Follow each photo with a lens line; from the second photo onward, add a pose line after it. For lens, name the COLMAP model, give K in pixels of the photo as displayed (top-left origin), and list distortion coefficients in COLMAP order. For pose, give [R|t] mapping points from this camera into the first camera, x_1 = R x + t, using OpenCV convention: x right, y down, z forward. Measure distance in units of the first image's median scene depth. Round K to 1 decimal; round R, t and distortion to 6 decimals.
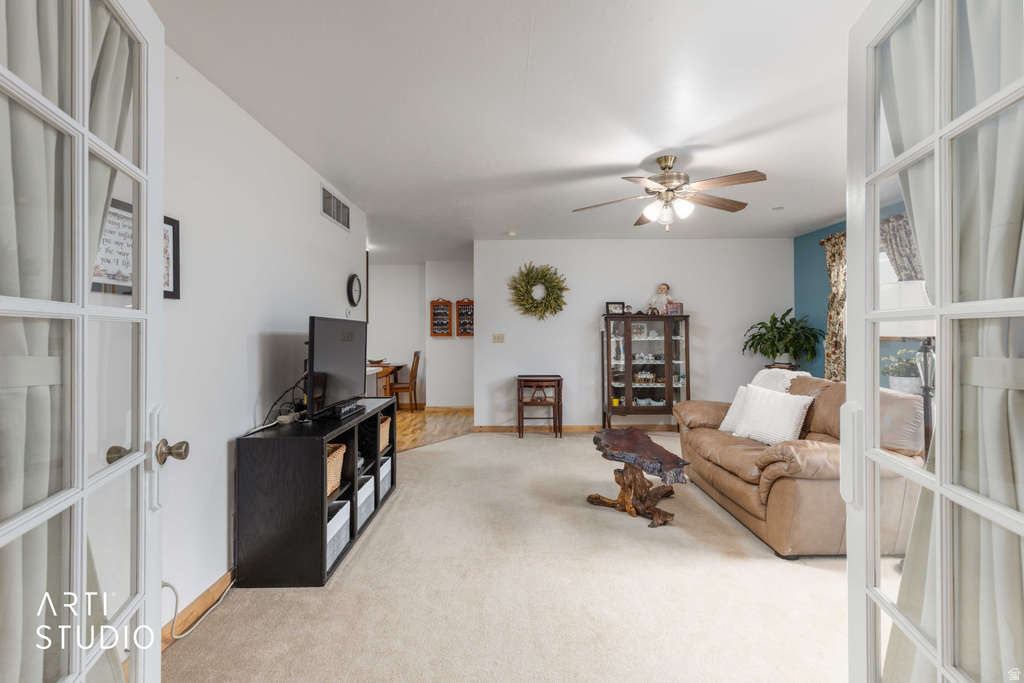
lens RADIAL K [[459.3, 0, 510.1], [0, 459.3, 343.6], [0, 0, 1]] dist [0.003600, 0.000538]
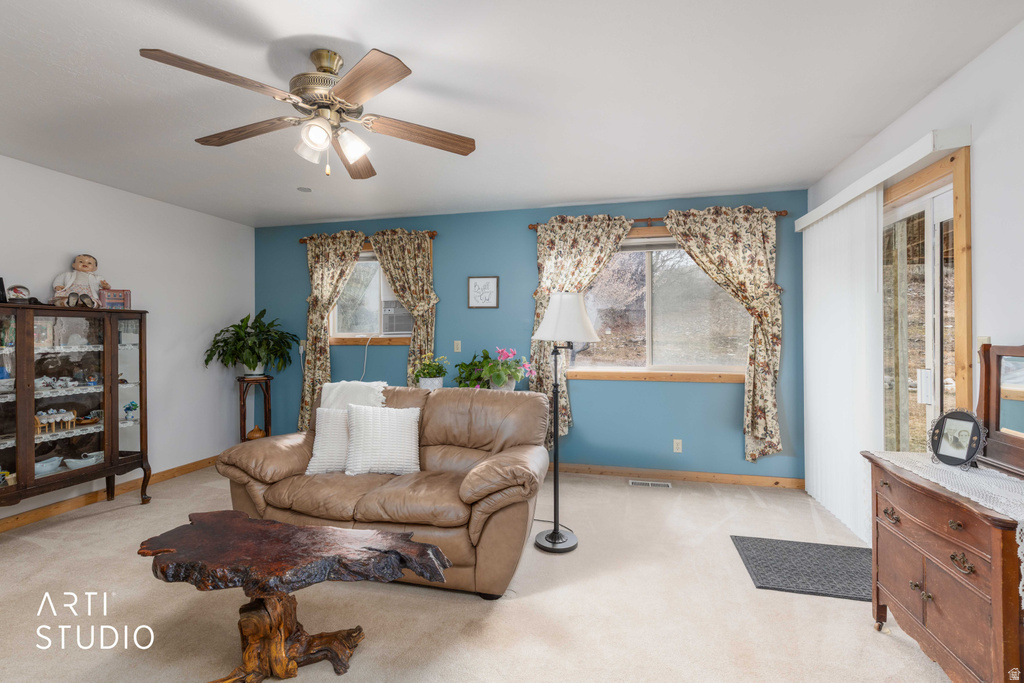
lens RADIAL K [[459.3, 0, 510.1], [0, 459.3, 343.6], [0, 0, 1]] dist [0.003600, 0.000538]
pose [[0.240548, -0.015912, 0.970507, -0.122462], [0.022386, 0.999691, 0.010842, -0.013011], [-0.970379, 0.019118, 0.240830, 0.385339]]
